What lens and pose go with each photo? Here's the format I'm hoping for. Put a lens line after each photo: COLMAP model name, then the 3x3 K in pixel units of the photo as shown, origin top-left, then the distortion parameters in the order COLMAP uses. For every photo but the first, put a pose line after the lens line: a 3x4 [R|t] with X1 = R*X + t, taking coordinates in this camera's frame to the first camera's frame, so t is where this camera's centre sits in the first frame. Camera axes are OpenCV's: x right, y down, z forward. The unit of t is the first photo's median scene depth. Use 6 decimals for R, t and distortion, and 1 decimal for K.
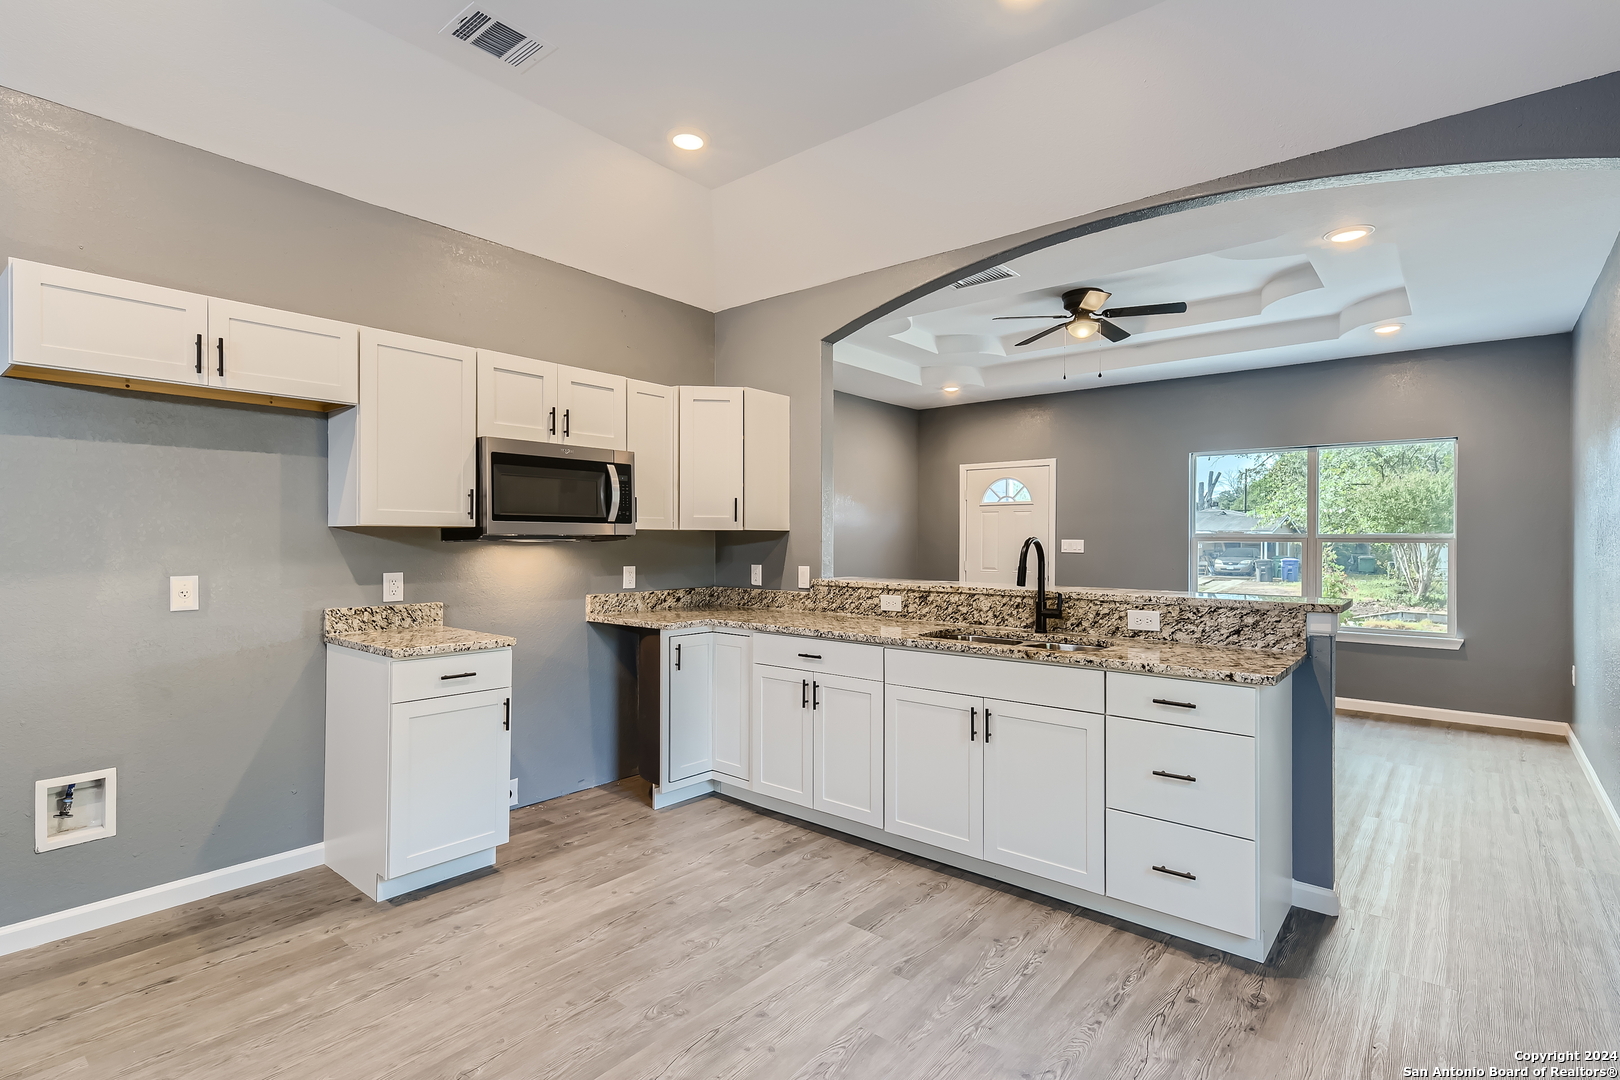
lens RADIAL K [[789.9, 0, 811.1], [0, 789.9, 540.3], [0, 0, 1]] dist [0.026259, -0.009356]
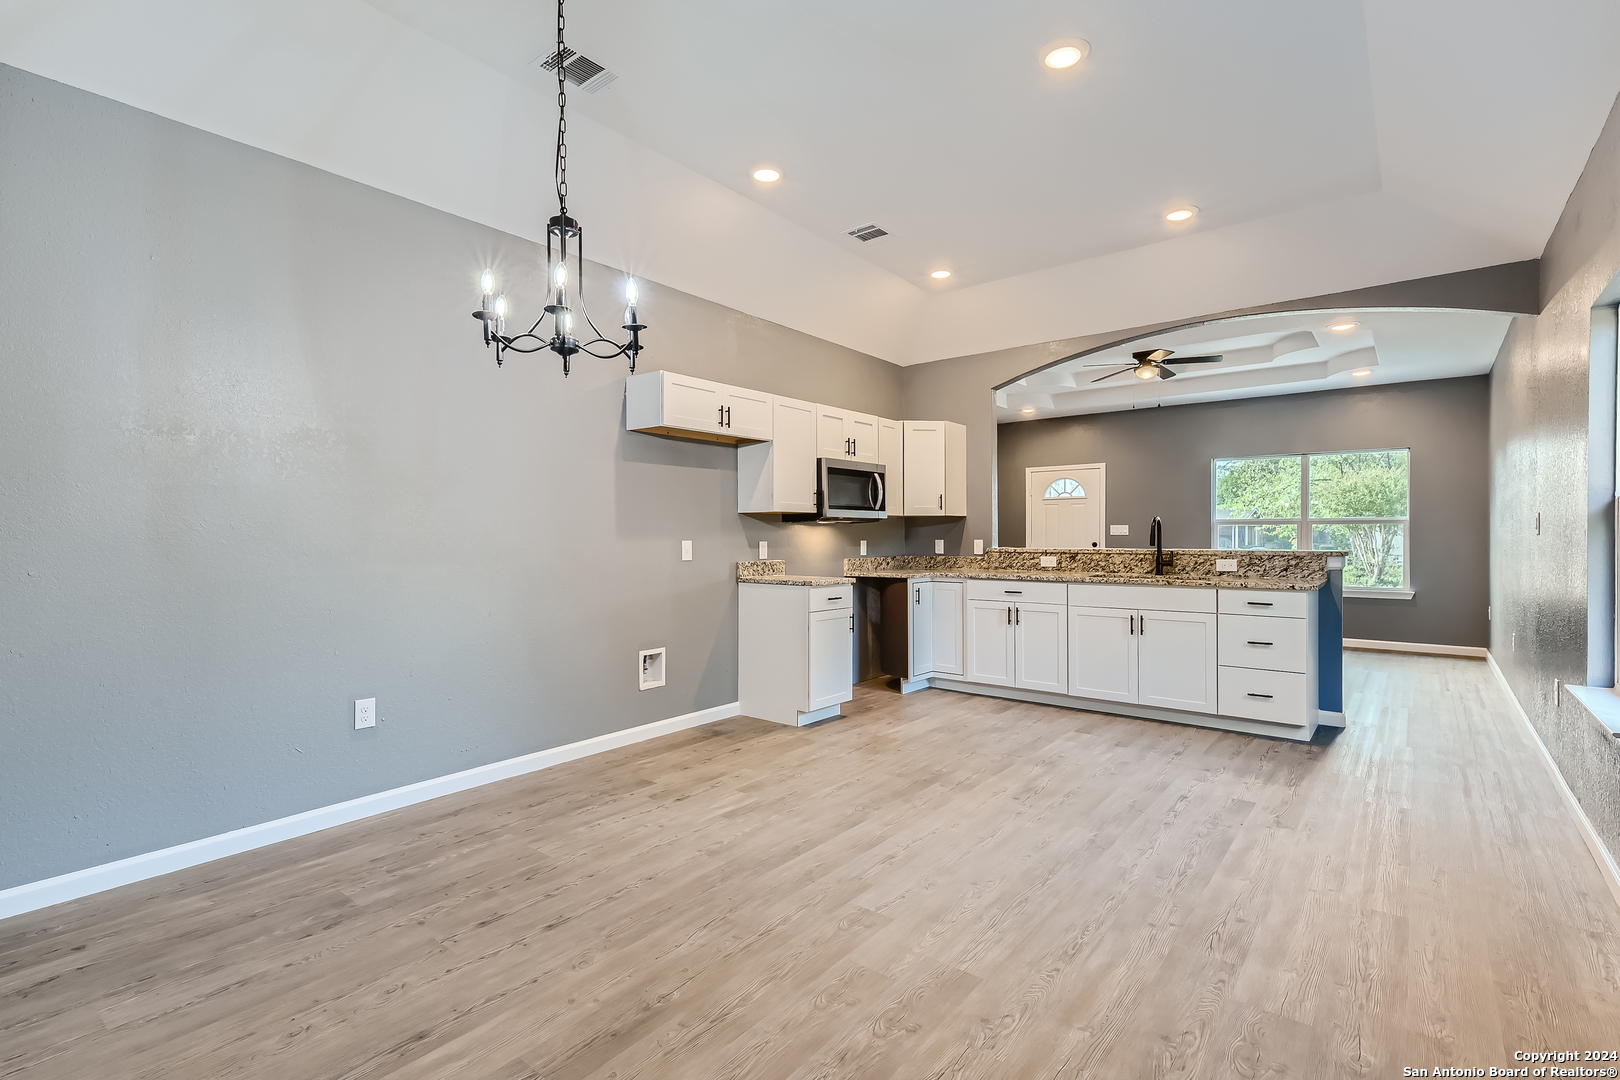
lens RADIAL K [[764.3, 0, 803.7], [0, 764.3, 540.9], [0, 0, 1]] dist [0.020042, -0.004350]
pose [[0.999839, -0.007767, 0.016174, -0.461201], [0.007671, 0.999953, 0.005958, 0.030258], [-0.016219, -0.005833, 0.999851, -0.560779]]
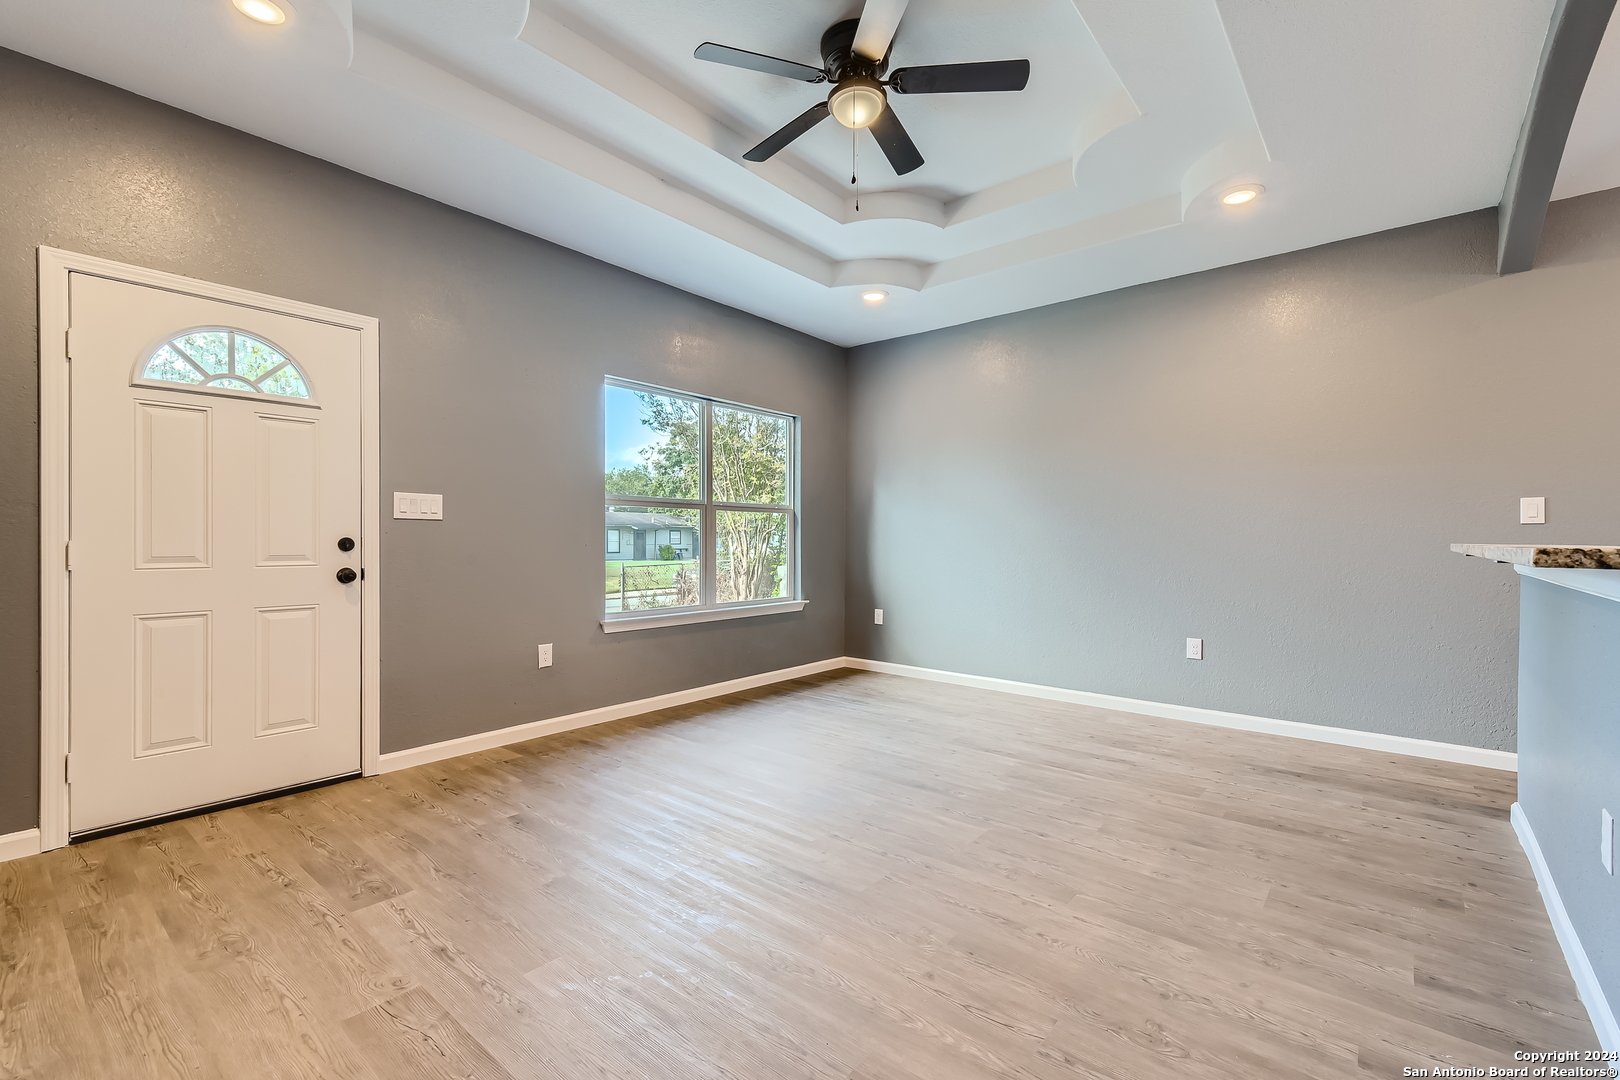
lens RADIAL K [[711.7, 0, 806.9], [0, 711.7, 532.1], [0, 0, 1]] dist [0.028239, -0.008325]
pose [[-0.007262, 0.003211, 0.999968, -0.270176], [-0.002805, 0.999991, -0.003231, 0.054180], [-0.999970, -0.002829, -0.007253, 1.650195]]
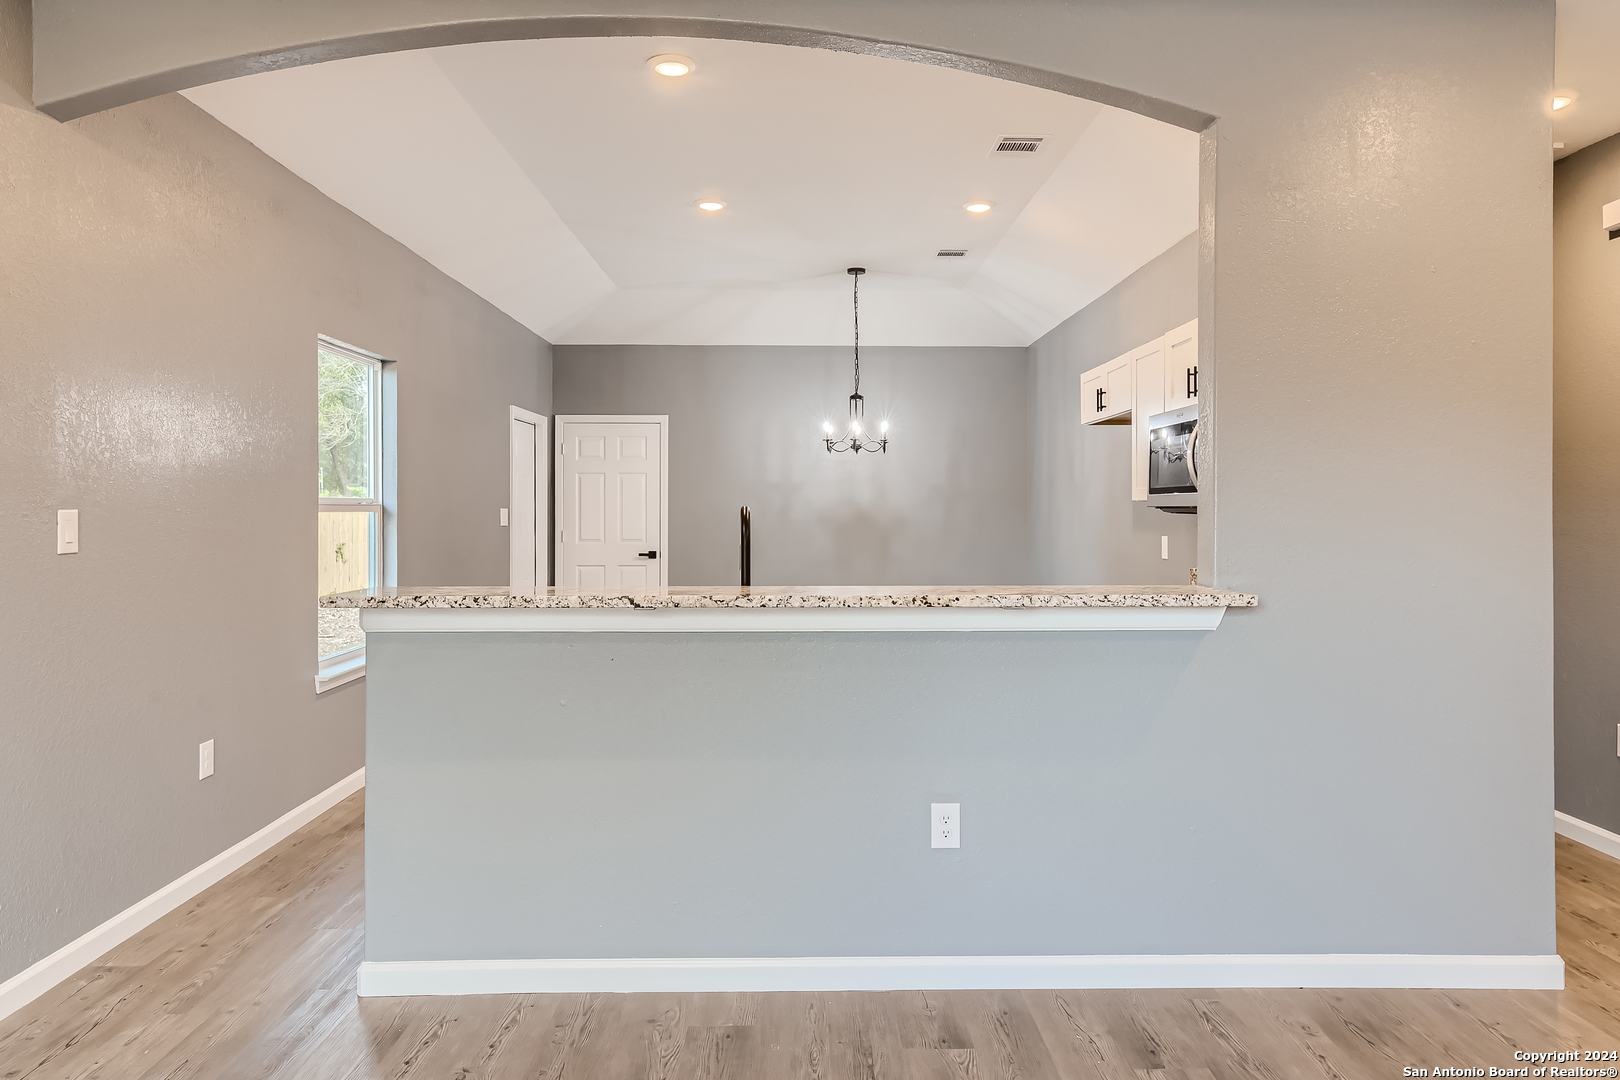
lens RADIAL K [[1023.2, 0, 829.1], [0, 1023.2, 505.3], [0, 0, 1]] dist [0.014499, -0.005074]
pose [[-0.746968, -0.008767, -0.664802, 0.807794], [-0.006445, 0.999962, -0.005945, 0.000036], [0.664829, -0.000156, -0.746996, 1.680823]]
